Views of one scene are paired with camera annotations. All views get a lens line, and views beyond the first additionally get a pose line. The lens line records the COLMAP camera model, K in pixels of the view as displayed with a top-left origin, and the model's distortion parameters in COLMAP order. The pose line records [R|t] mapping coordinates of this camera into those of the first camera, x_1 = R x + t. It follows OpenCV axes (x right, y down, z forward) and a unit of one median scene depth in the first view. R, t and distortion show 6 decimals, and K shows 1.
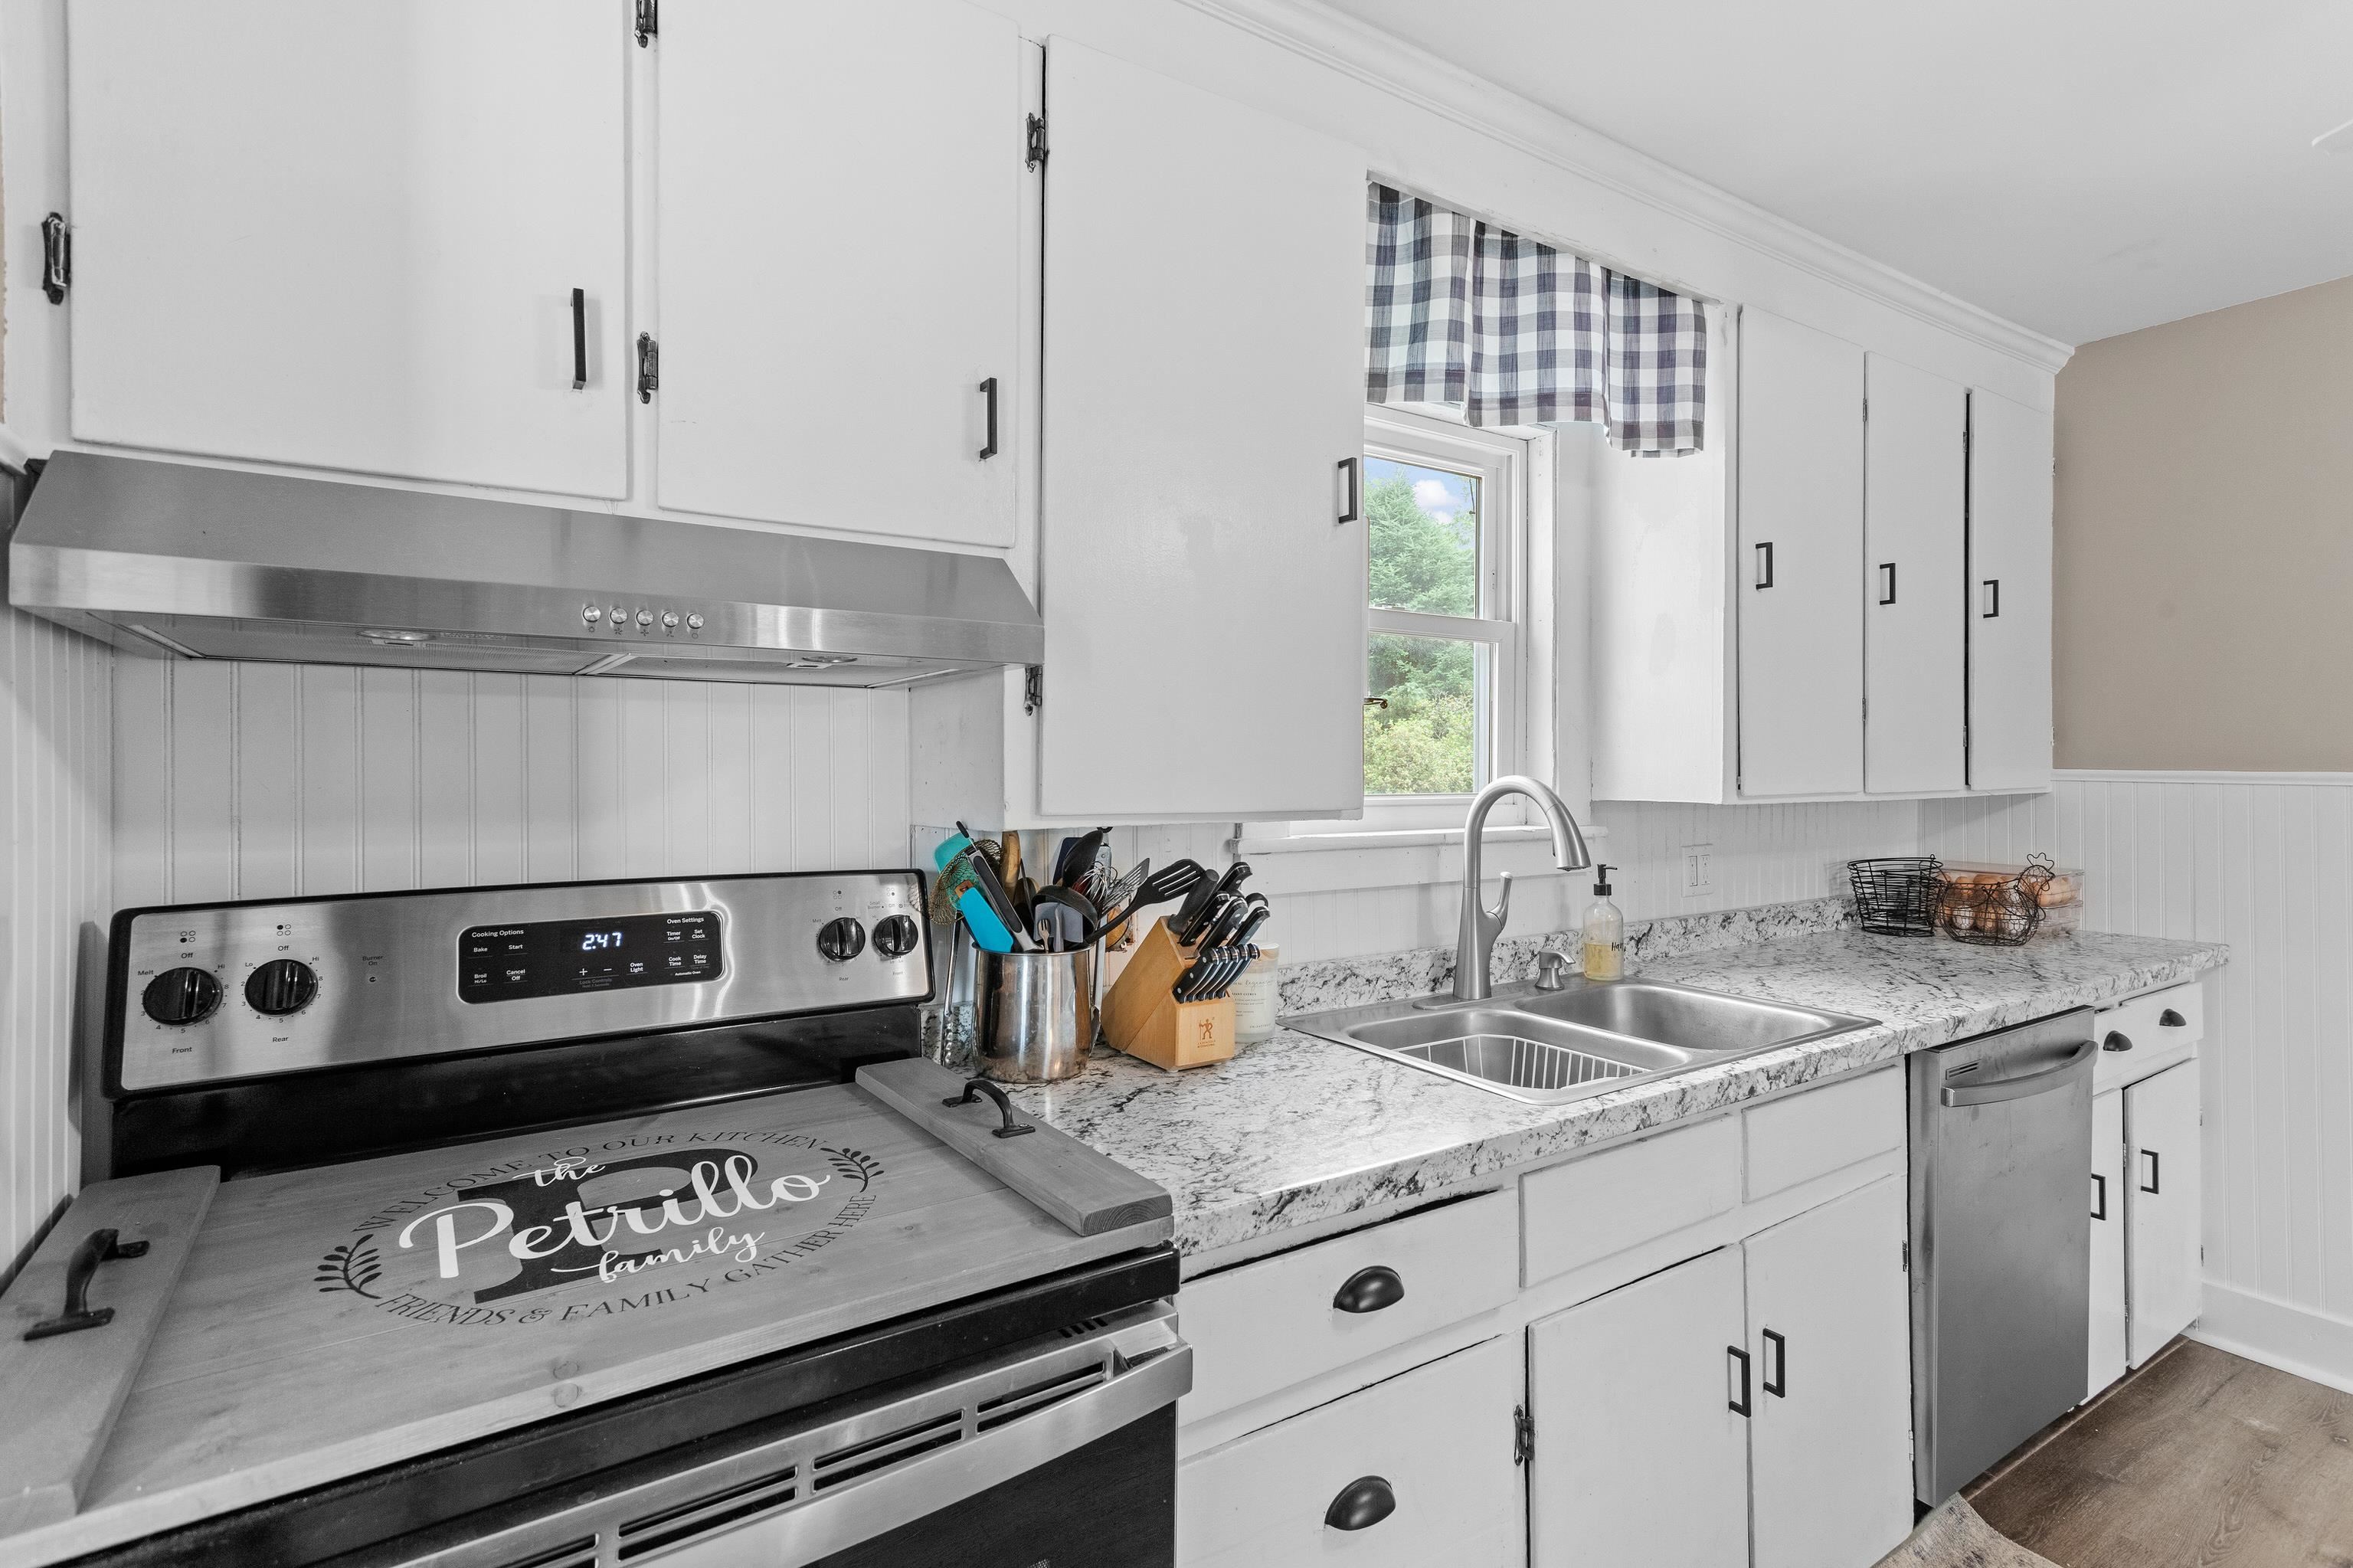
lens RADIAL K [[1142.0, 0, 1193.5], [0, 1142.0, 756.8], [0, 0, 1]] dist [0.005912, 0.004361]
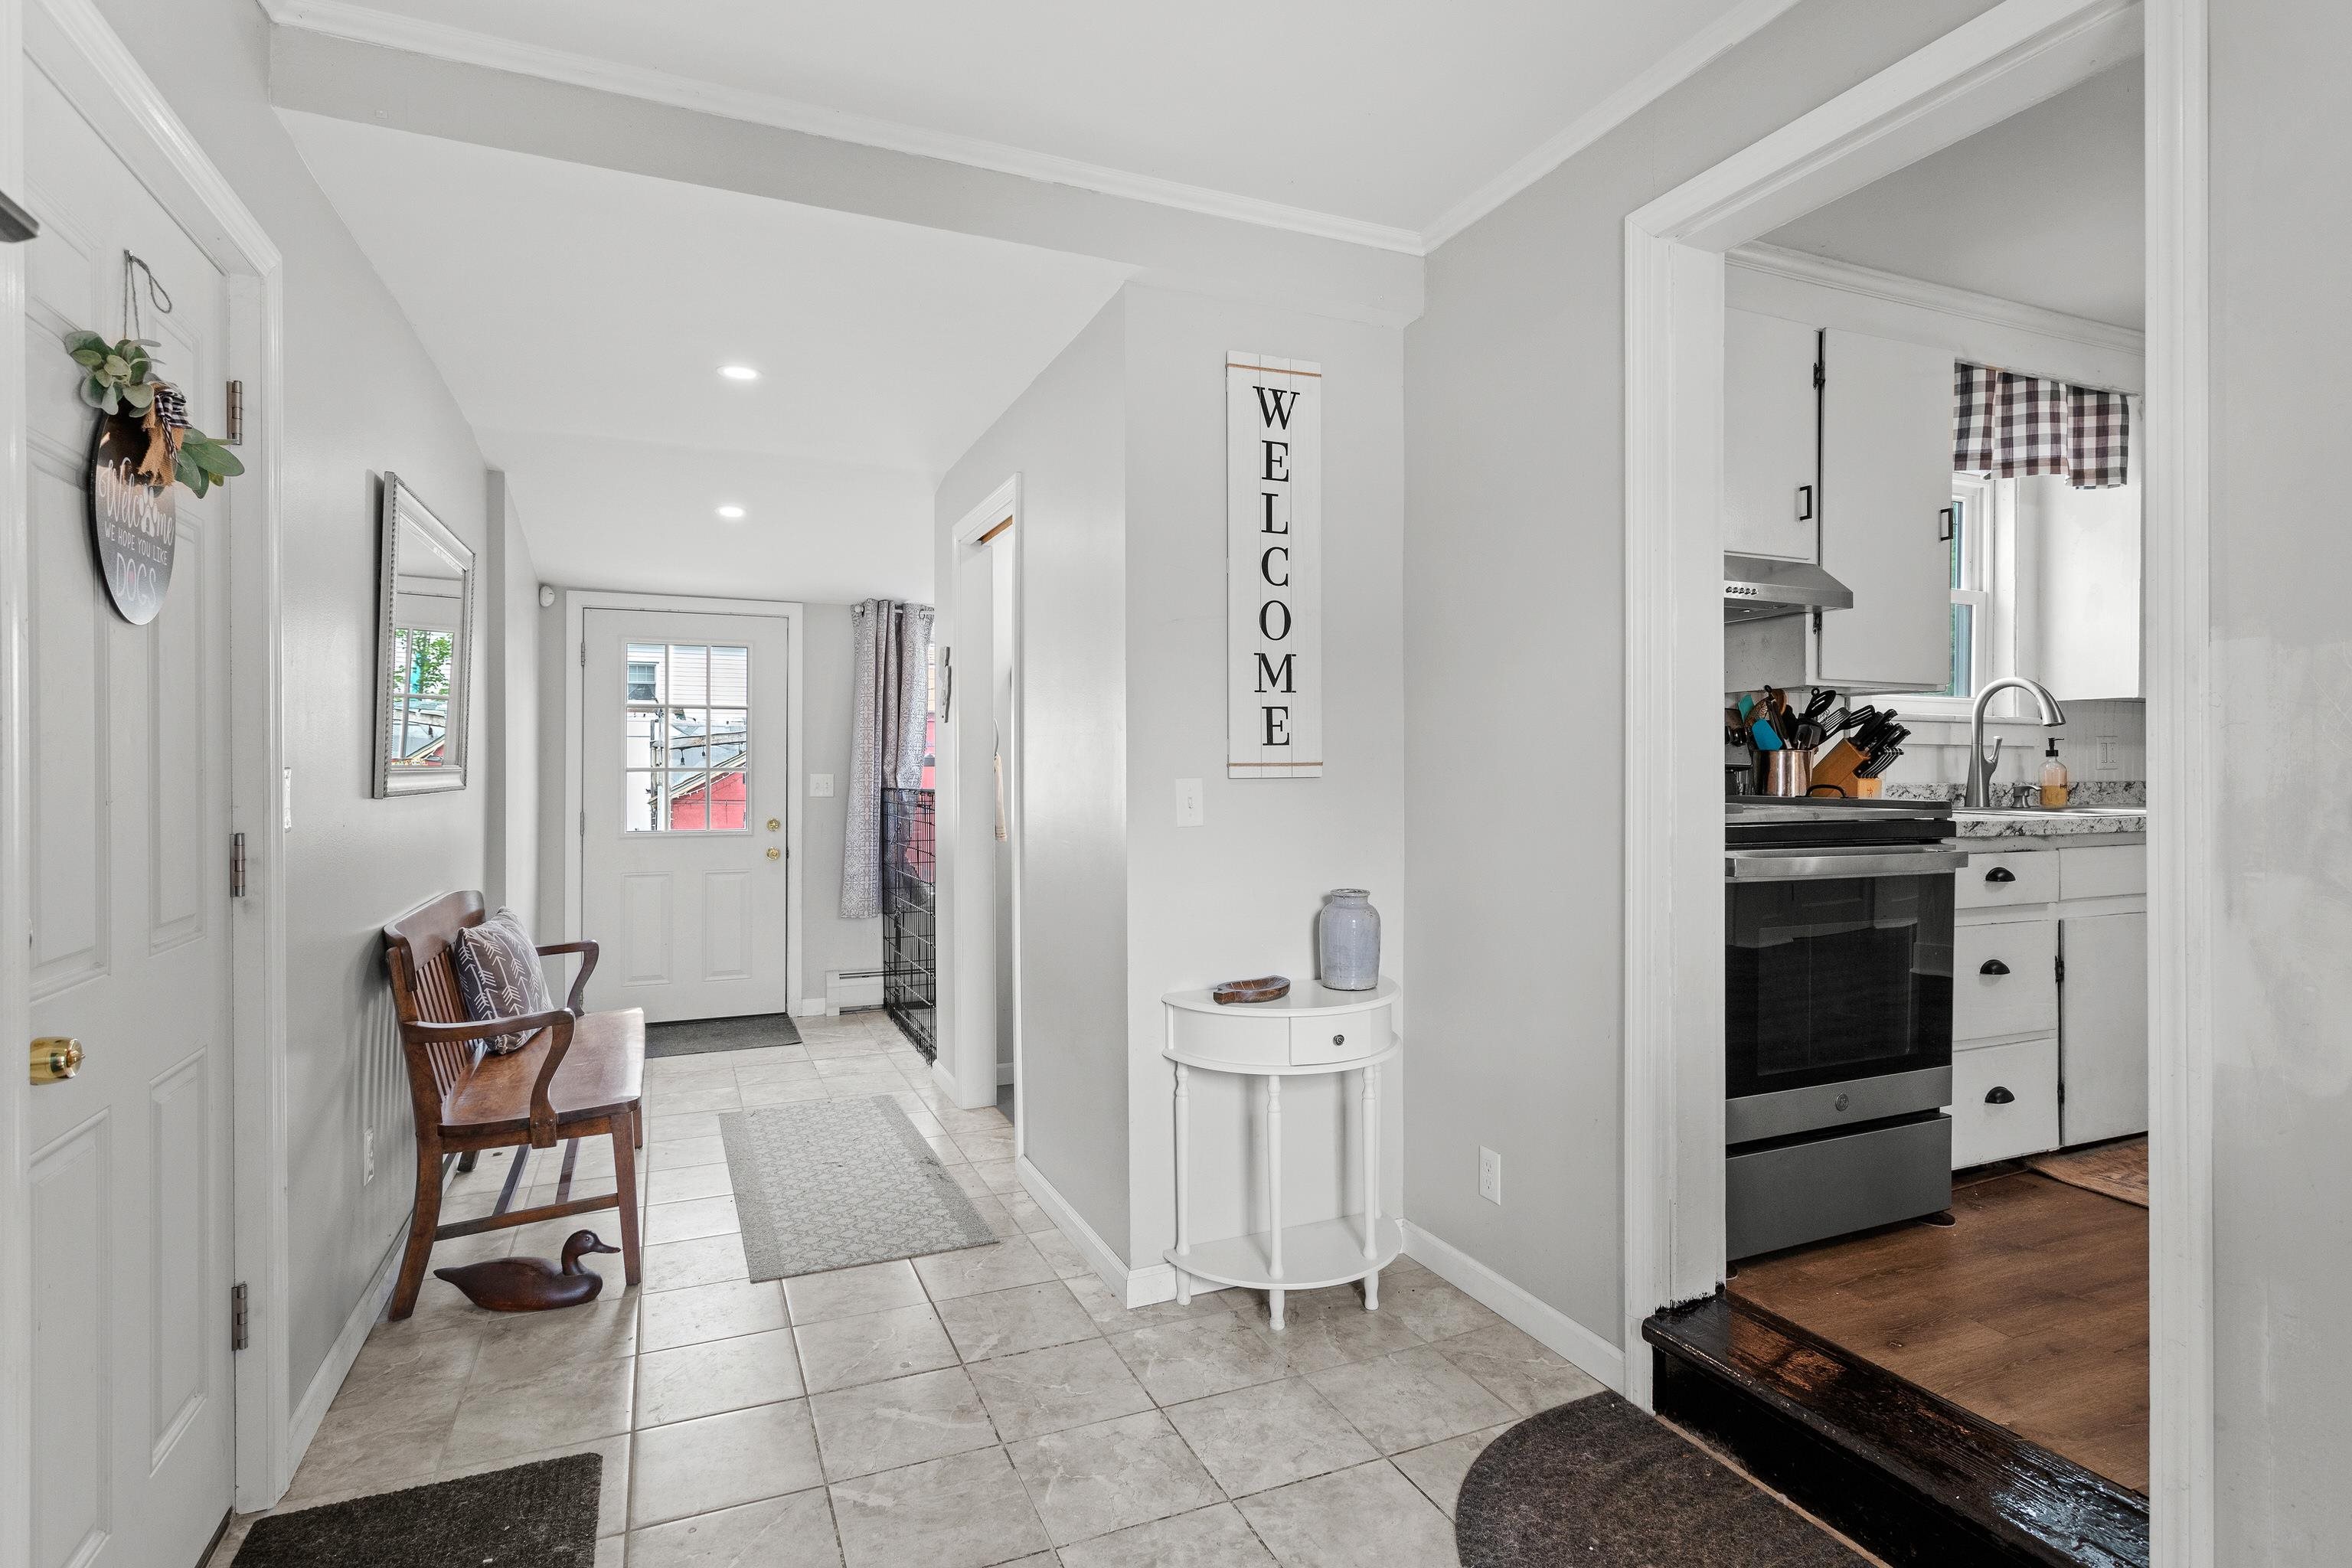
lens RADIAL K [[1193.1, 0, 1176.3], [0, 1193.1, 764.6], [0, 0, 1]] dist [-0.015554, 0.009243]
pose [[0.983018, 0.000444, -0.183507, -0.647597], [0.000639, 0.999983, 0.005840, 0.140254], [0.183507, -0.005858, 0.983001, -1.033391]]
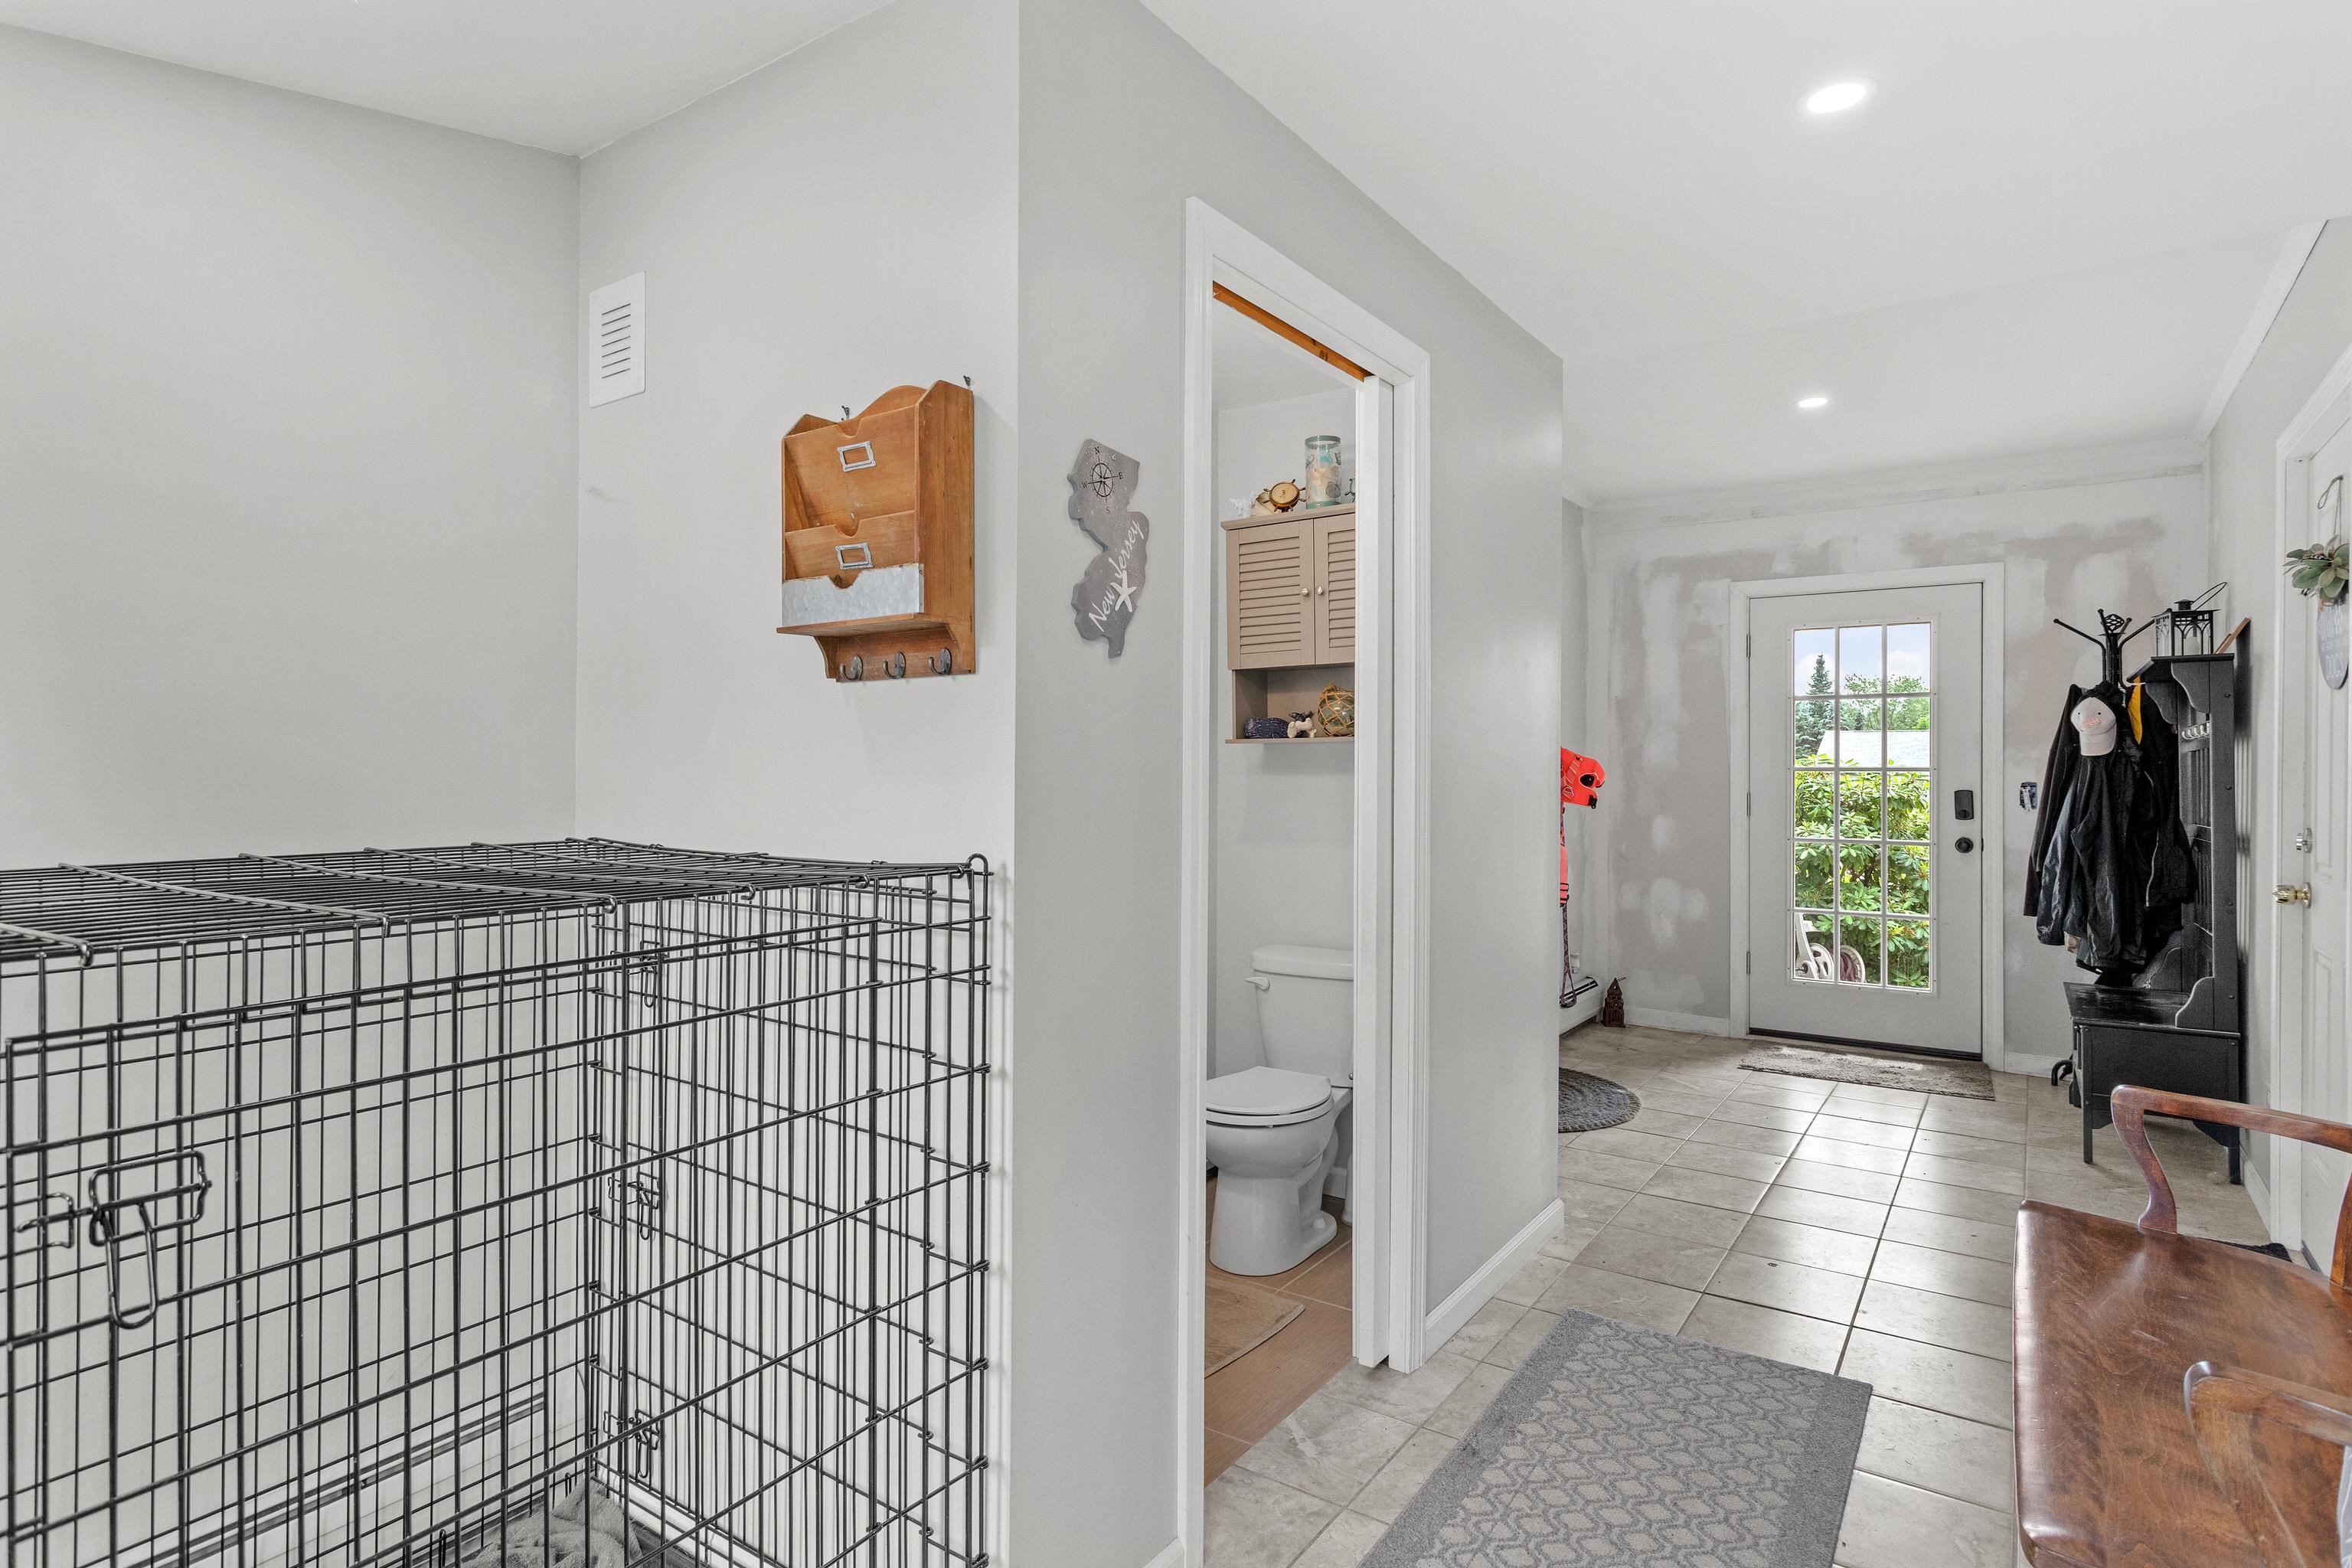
lens RADIAL K [[1193.1, 0, 1190.3], [0, 1193.1, 783.0], [0, 0, 1]] dist [-0.015554, 0.009243]
pose [[-0.357856, 0.004732, 0.933765, -2.314338], [0.006887, 0.999973, -0.002428, 0.164947], [-0.933751, 0.005562, -0.357879, 1.384472]]
